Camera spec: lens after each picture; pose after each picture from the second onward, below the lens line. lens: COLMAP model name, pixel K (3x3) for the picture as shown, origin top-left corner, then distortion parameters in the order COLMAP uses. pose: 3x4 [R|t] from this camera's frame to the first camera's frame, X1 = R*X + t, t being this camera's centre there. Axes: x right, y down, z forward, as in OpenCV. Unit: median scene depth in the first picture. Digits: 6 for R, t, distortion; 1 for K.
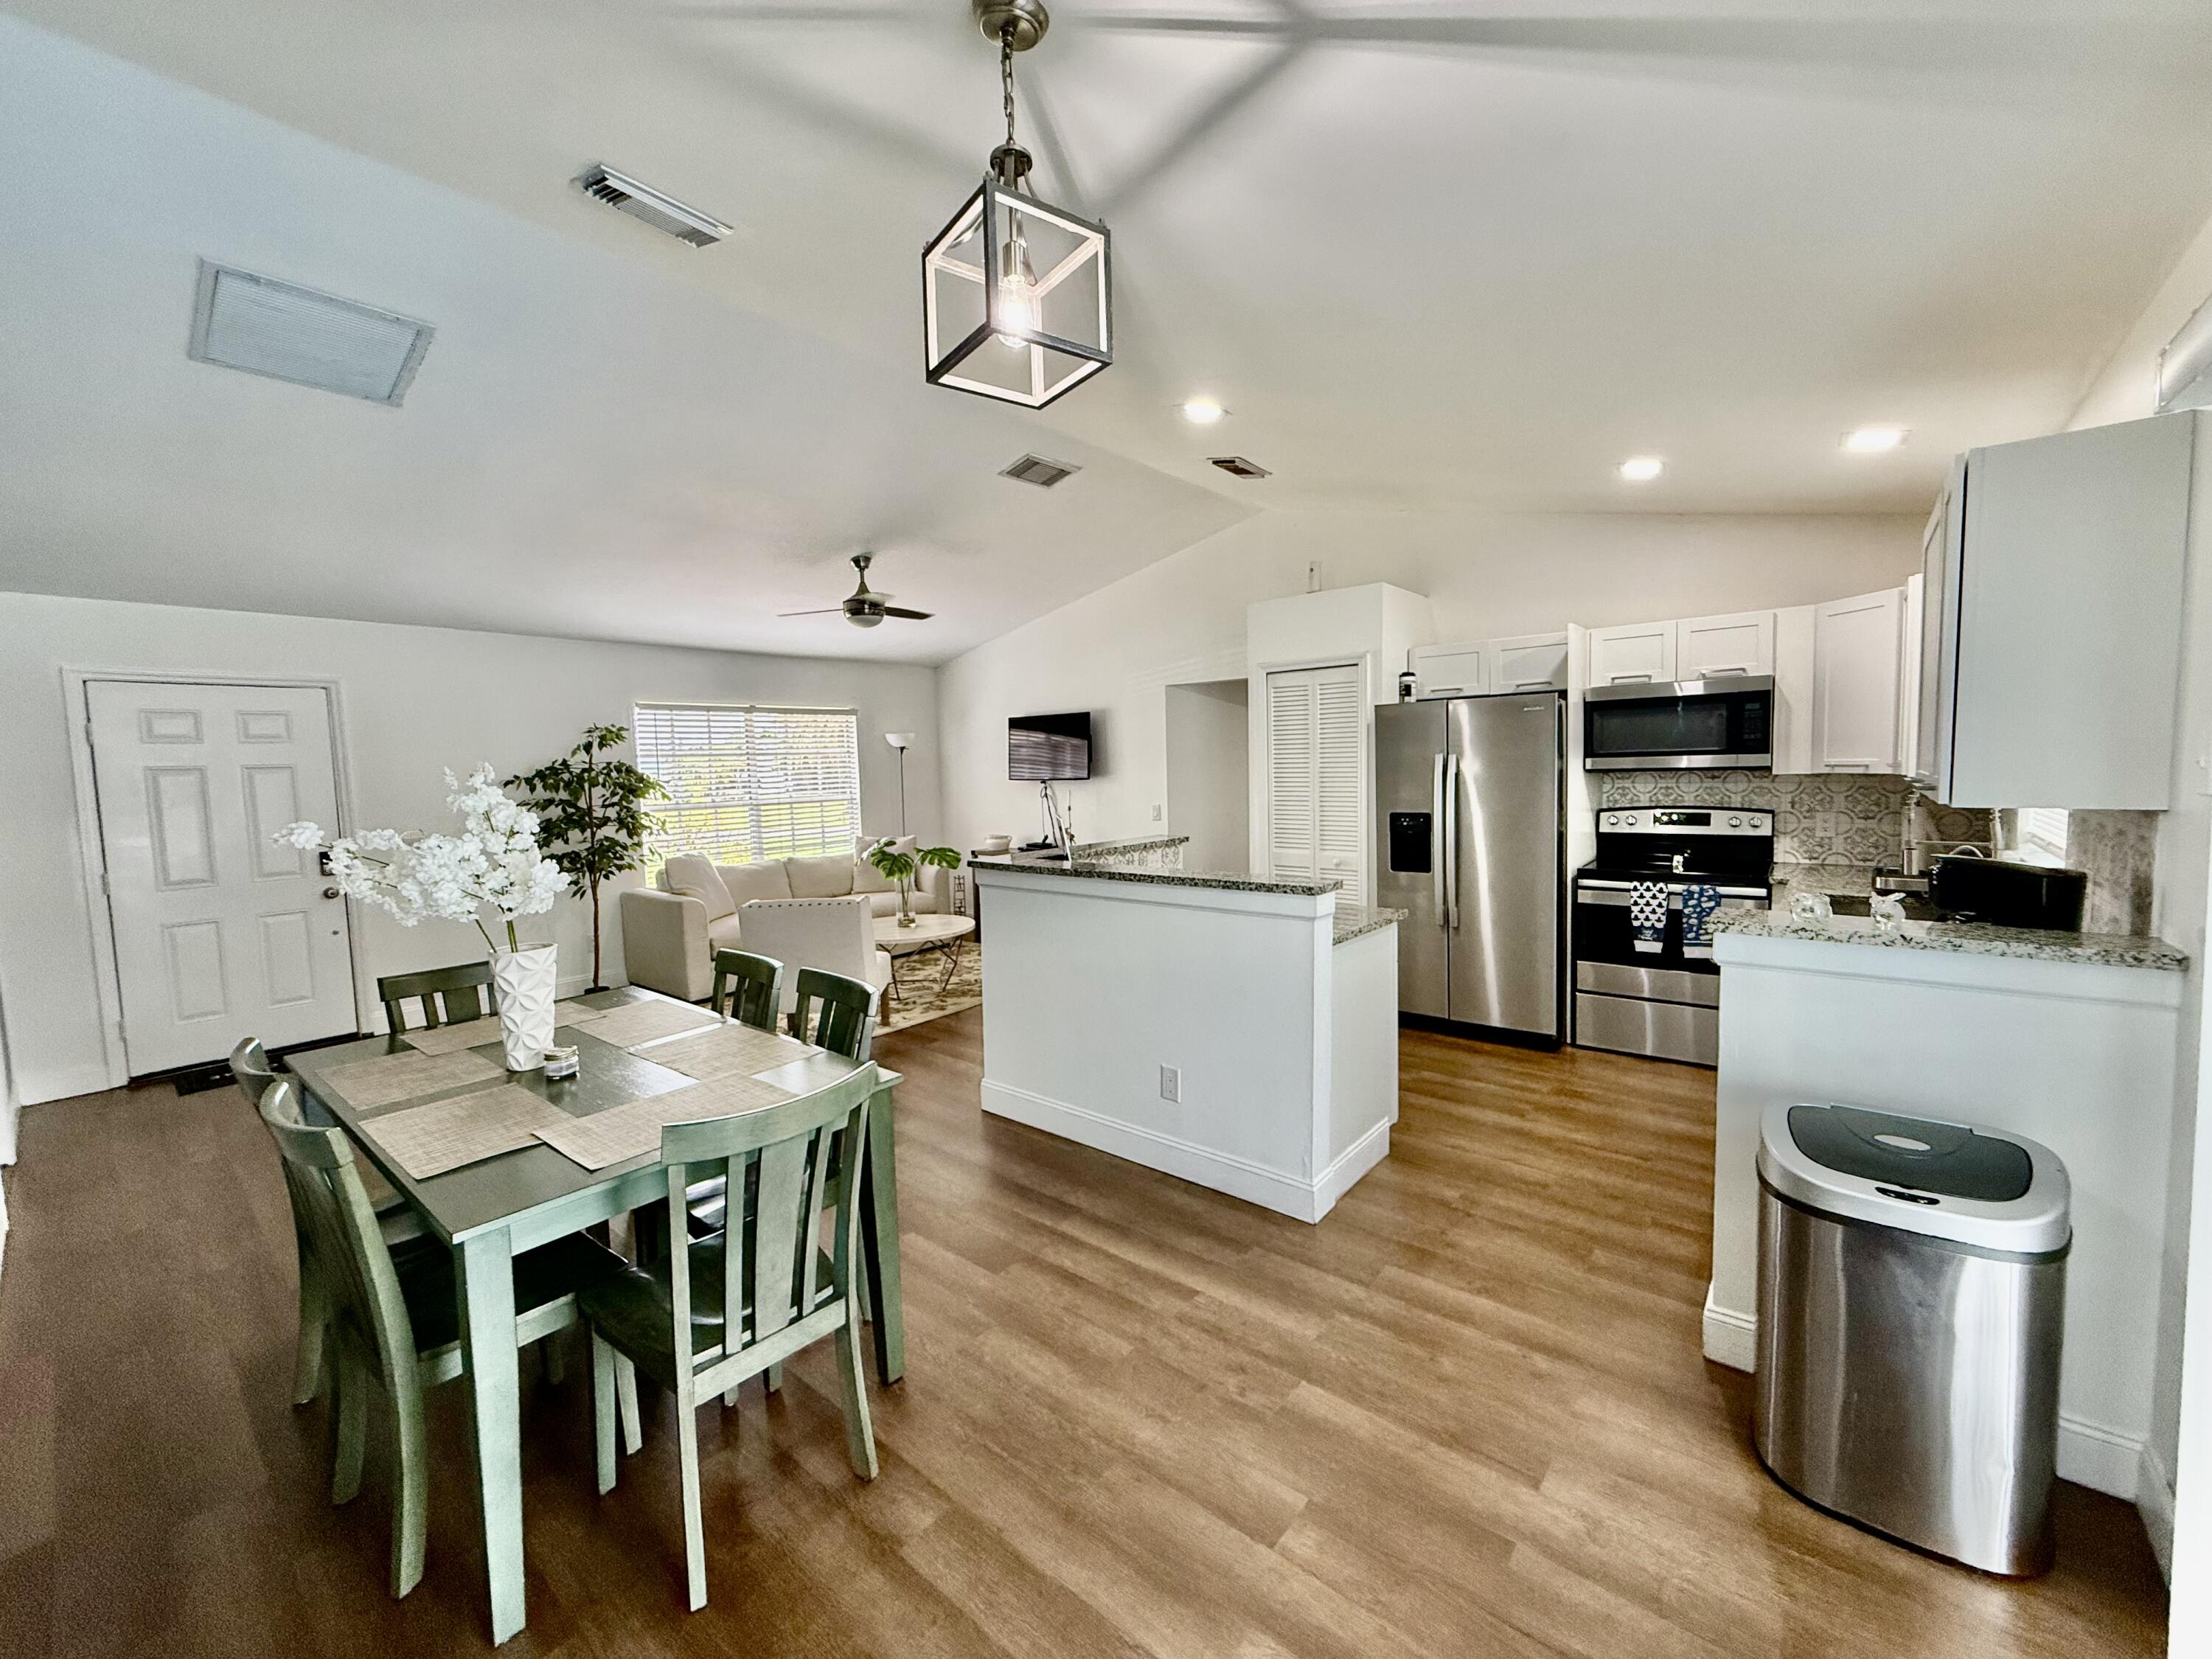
lens RADIAL K [[881.6, 0, 1100.0], [0, 881.6, 824.7], [0, 0, 1]] dist [0.001156, -0.000465]
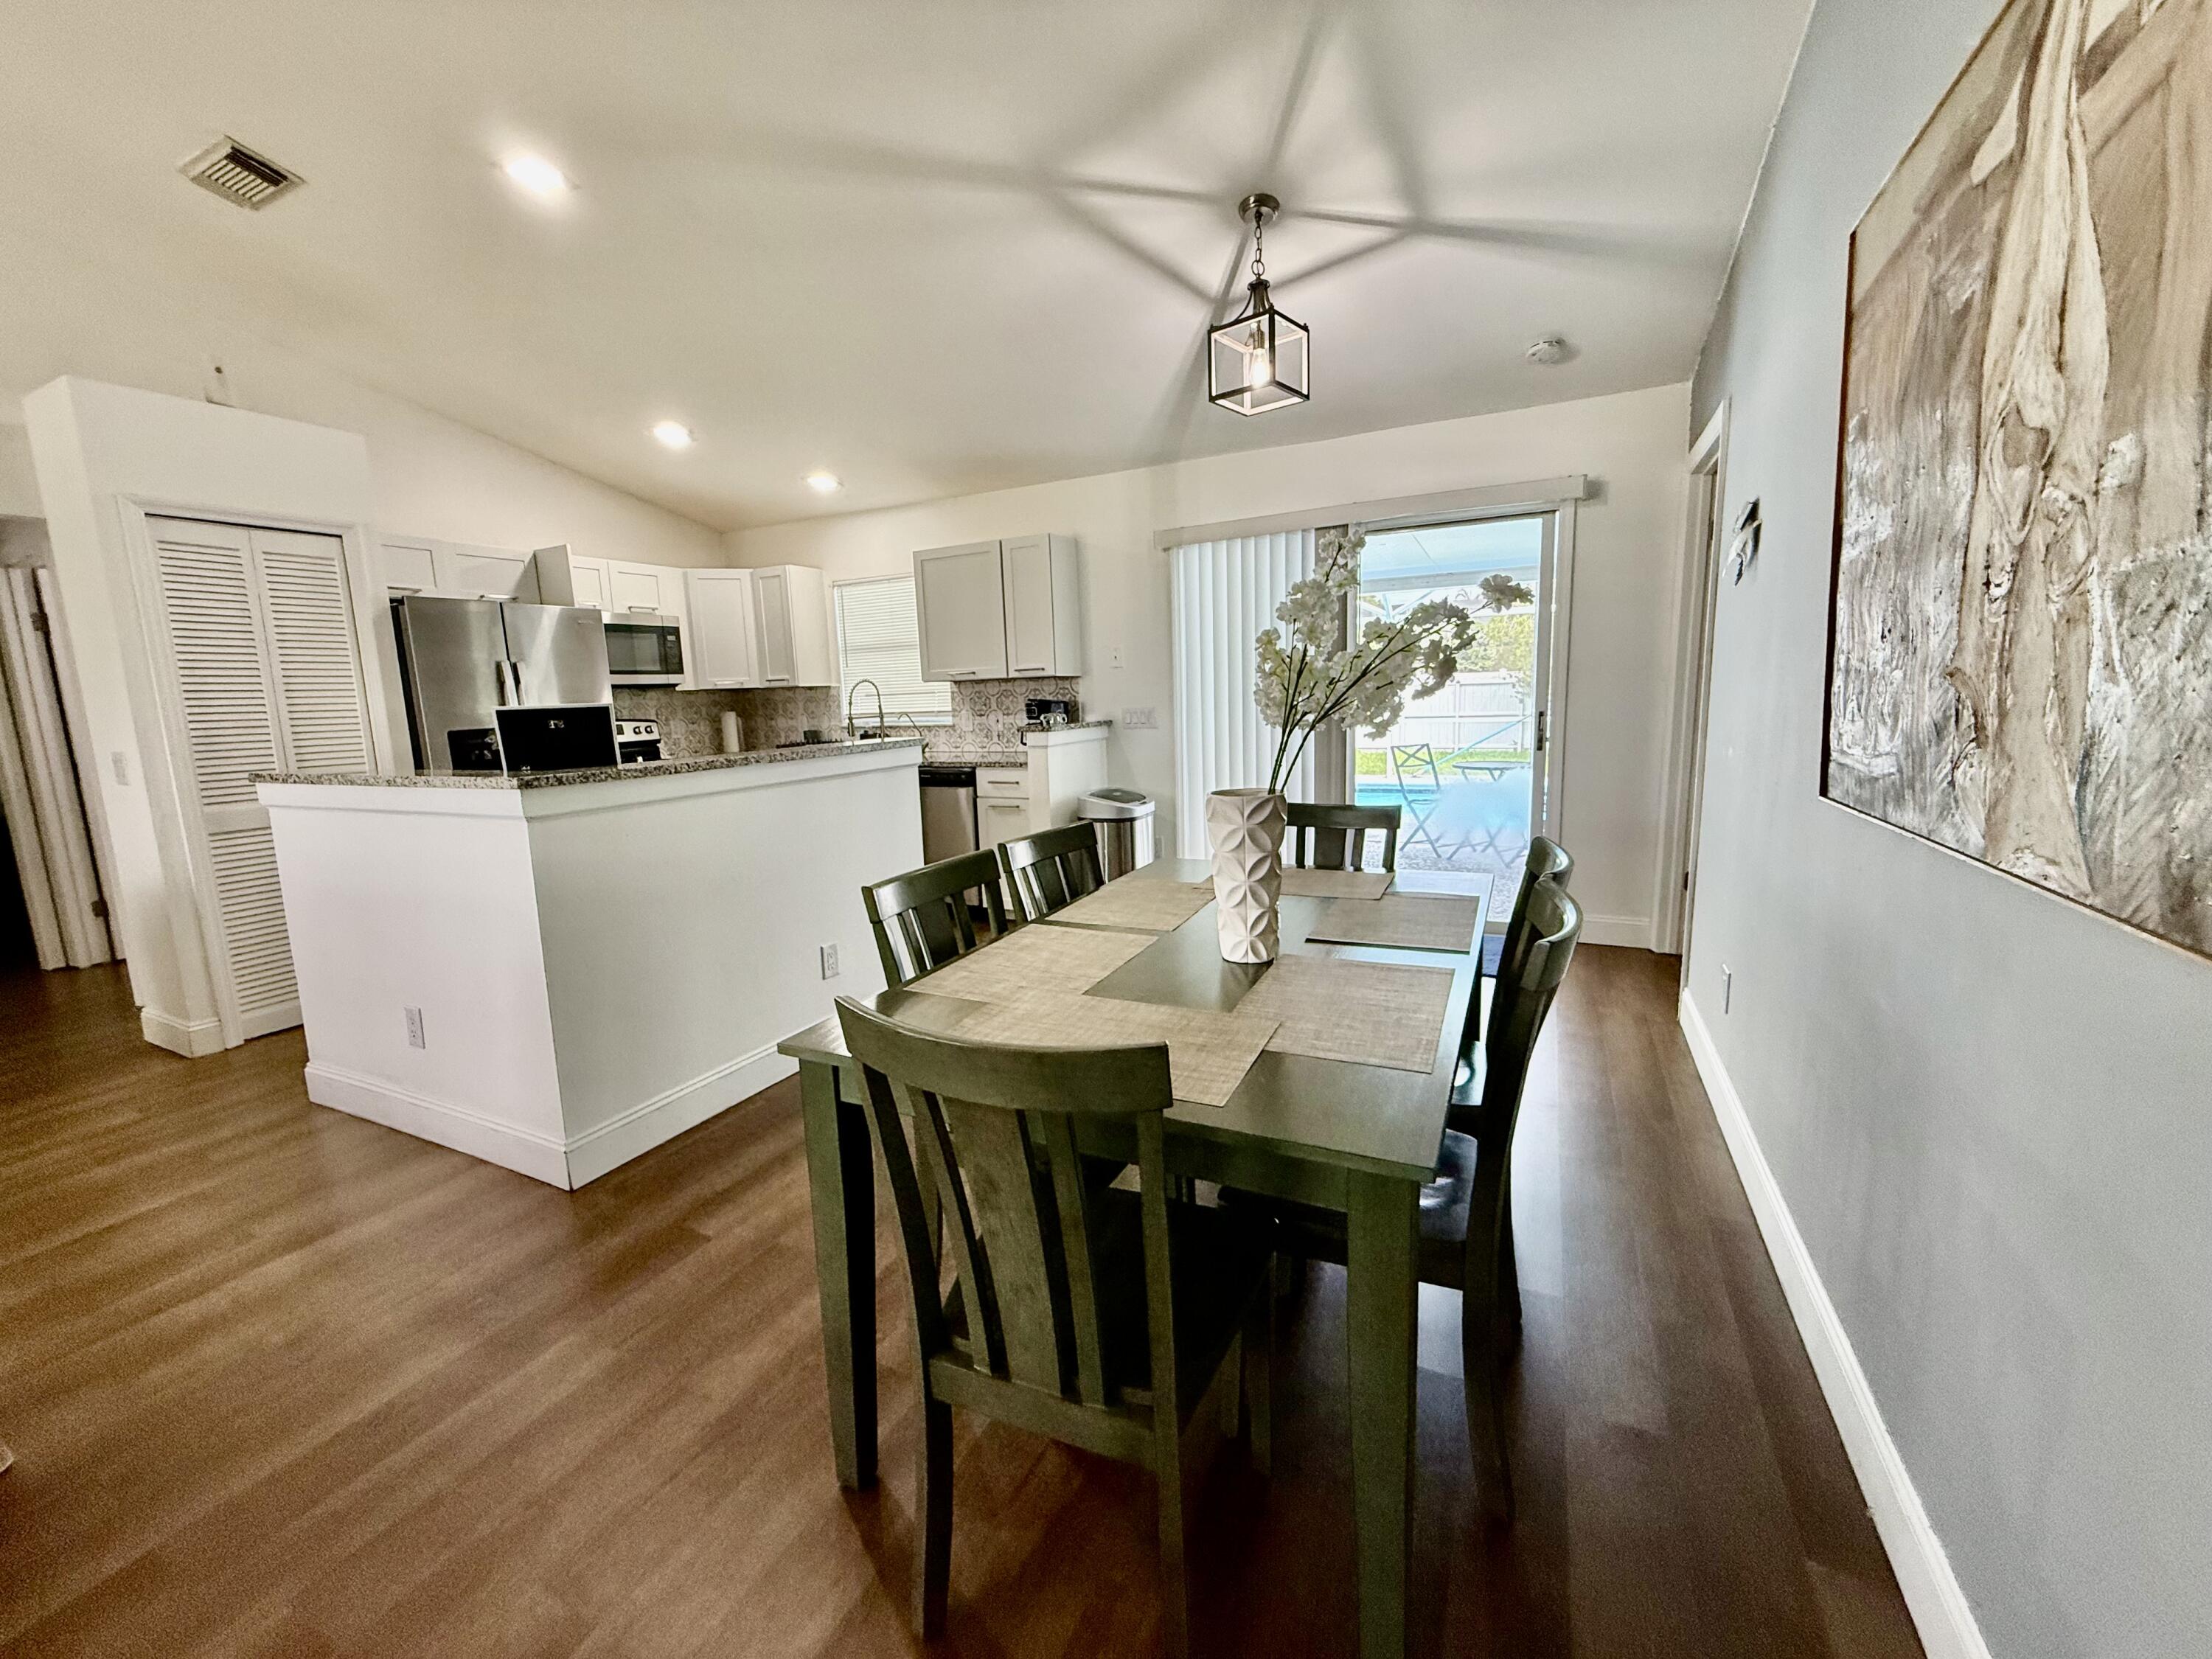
lens RADIAL K [[881.6, 0, 1092.9], [0, 881.6, 822.4], [0, 0, 1]] dist [0.001156, -0.000465]
pose [[-0.227895, -0.107221, 0.967764, -0.656788], [0.110509, 0.984648, 0.135115, 0.027830], [-0.967394, 0.137738, -0.212548, 0.636505]]
